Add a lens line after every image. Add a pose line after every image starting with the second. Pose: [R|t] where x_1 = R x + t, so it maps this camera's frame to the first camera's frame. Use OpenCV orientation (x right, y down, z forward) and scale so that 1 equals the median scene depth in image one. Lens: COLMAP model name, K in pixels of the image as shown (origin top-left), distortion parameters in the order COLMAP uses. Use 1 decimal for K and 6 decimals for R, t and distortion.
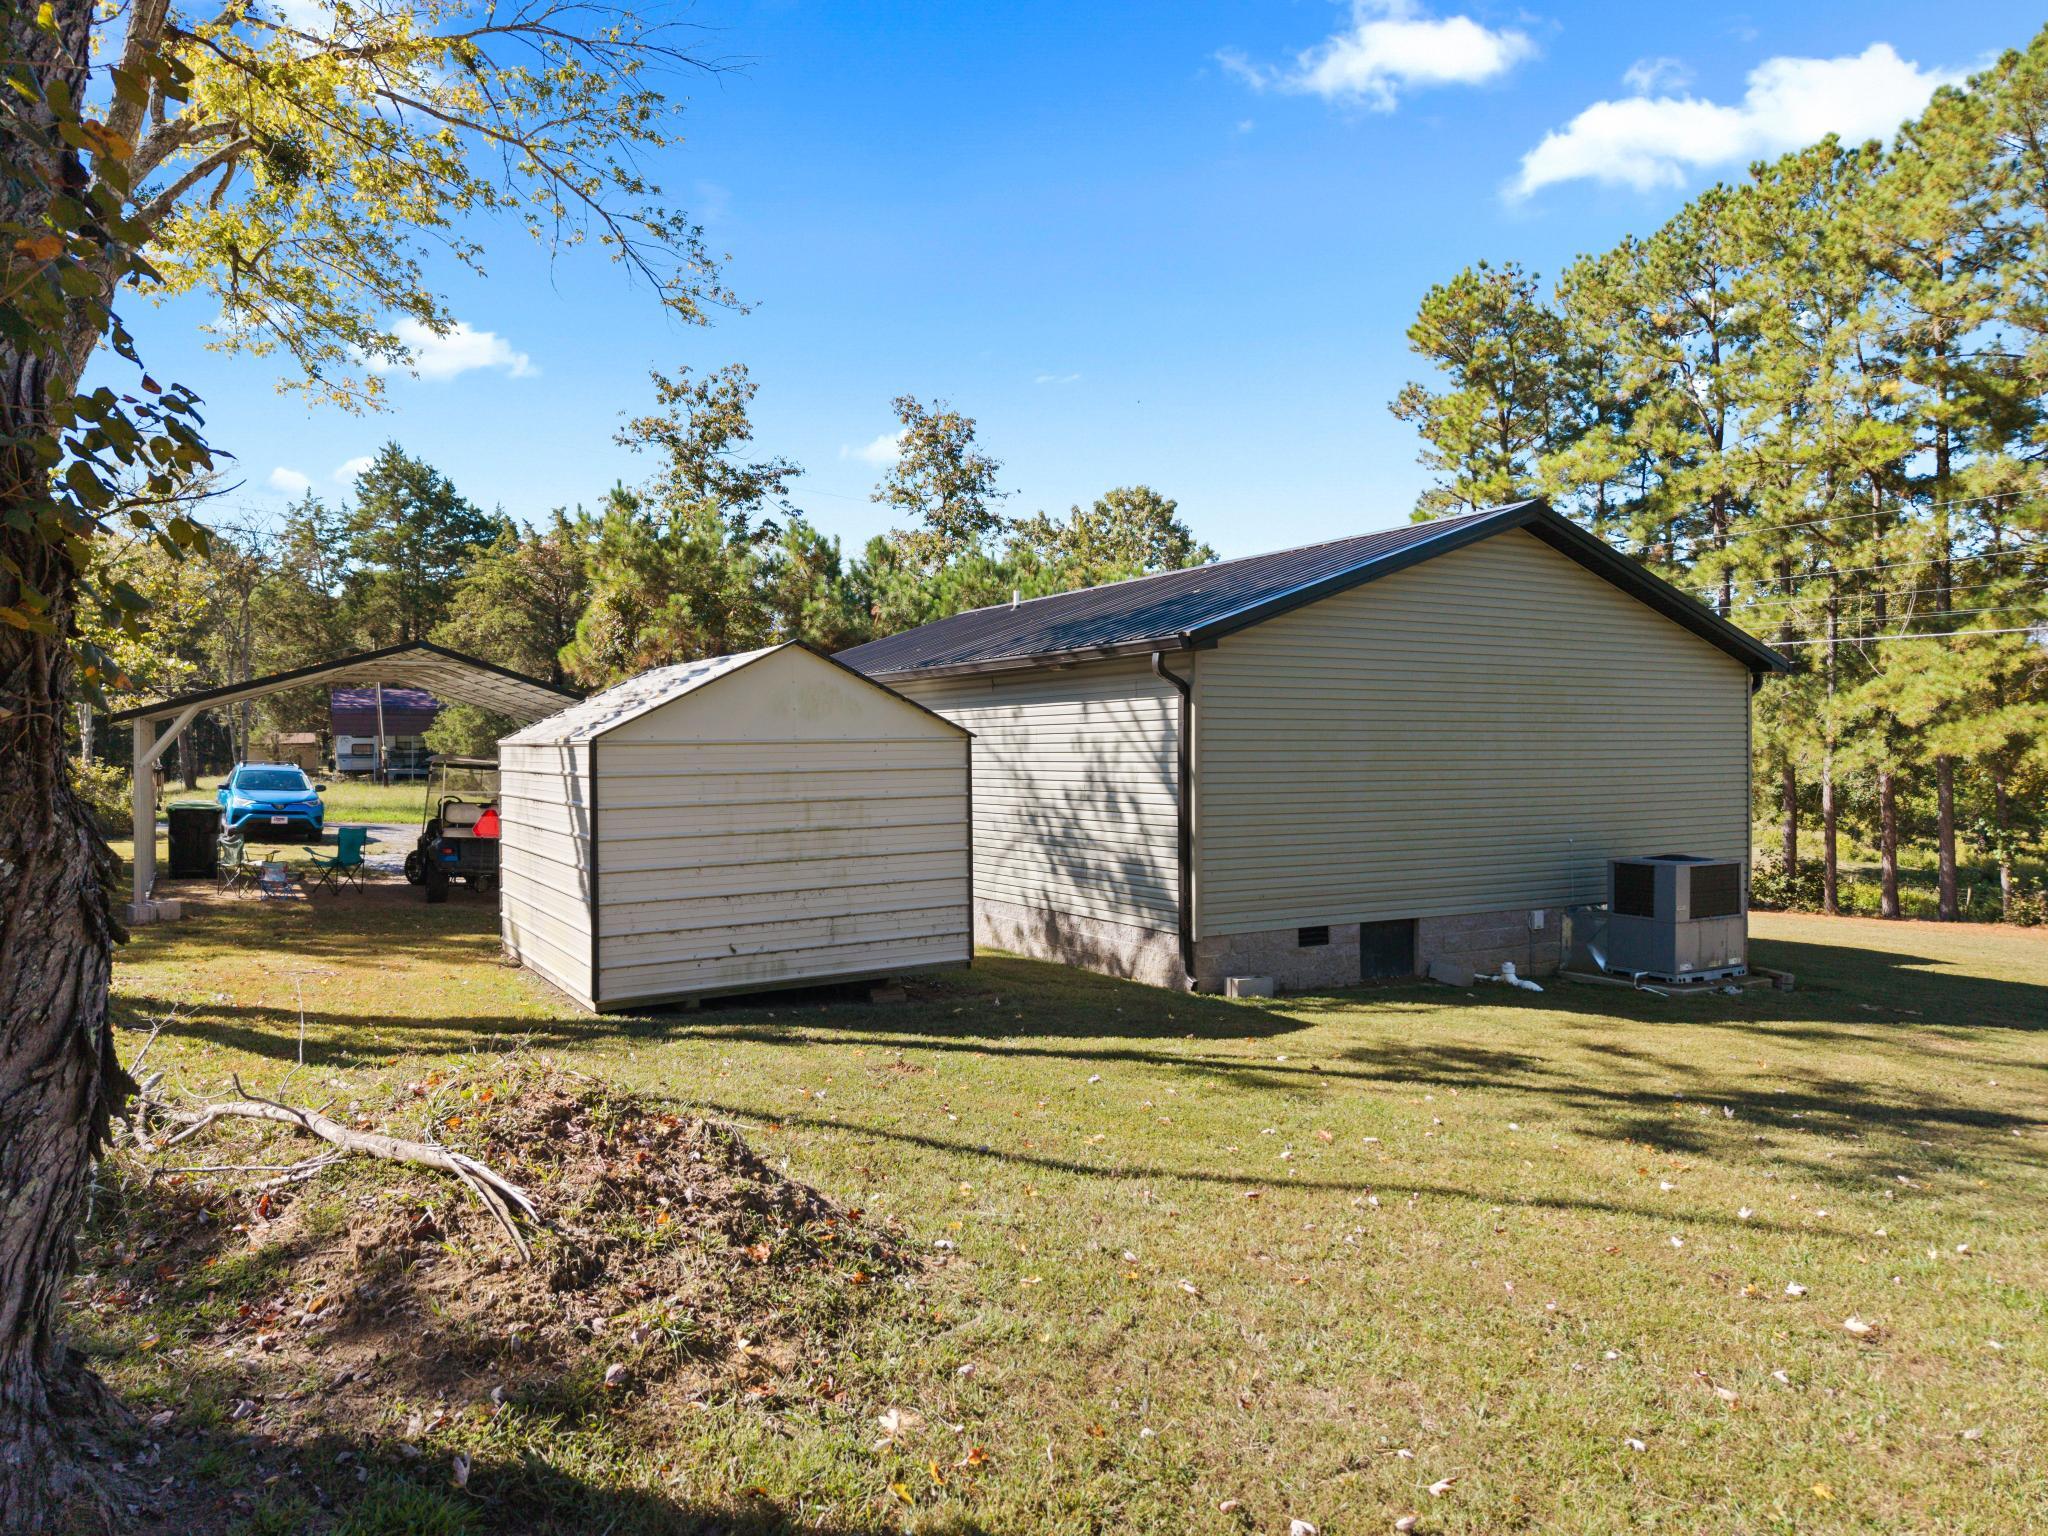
lens RADIAL K [[1412.0, 0, 1017.8], [0, 1412.0, 744.9], [0, 0, 1]] dist [0.078872, -0.097920]
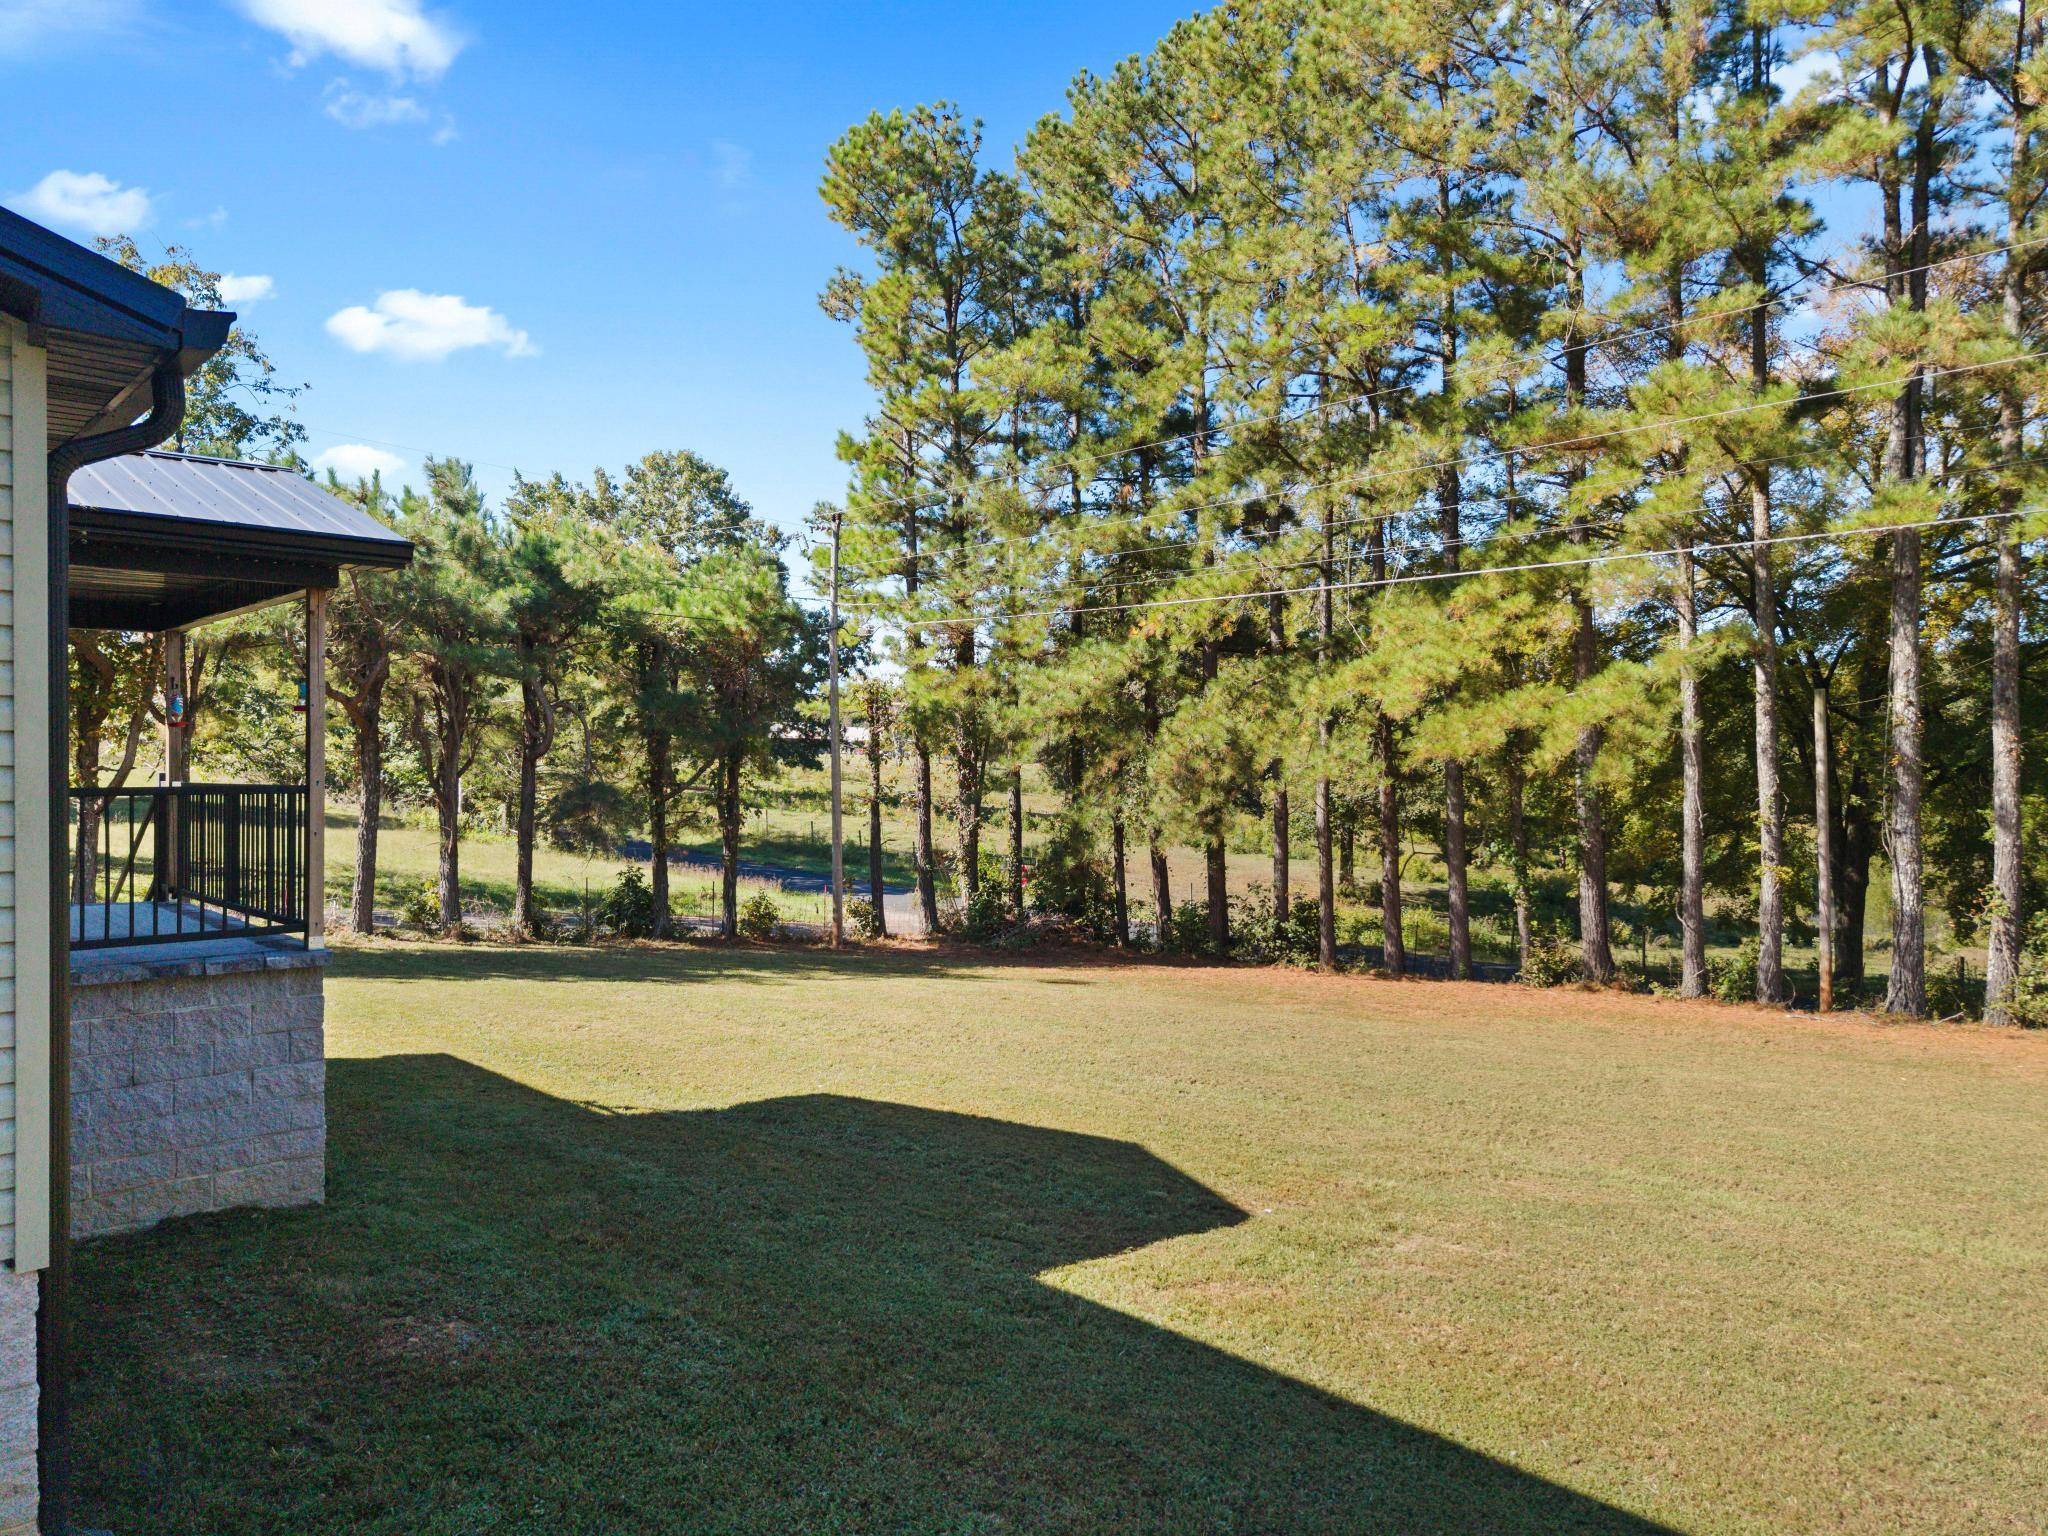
lens RADIAL K [[1387.7, 0, 1013.8], [0, 1387.7, 763.9], [0, 0, 1]] dist [0.023290, -0.006100]
pose [[0.982525, -0.002158, 0.186121, 0.261684], [0.001408, 0.999990, 0.004161, 0.005643], [-0.186128, -0.003827, 0.982518, 0.297712]]
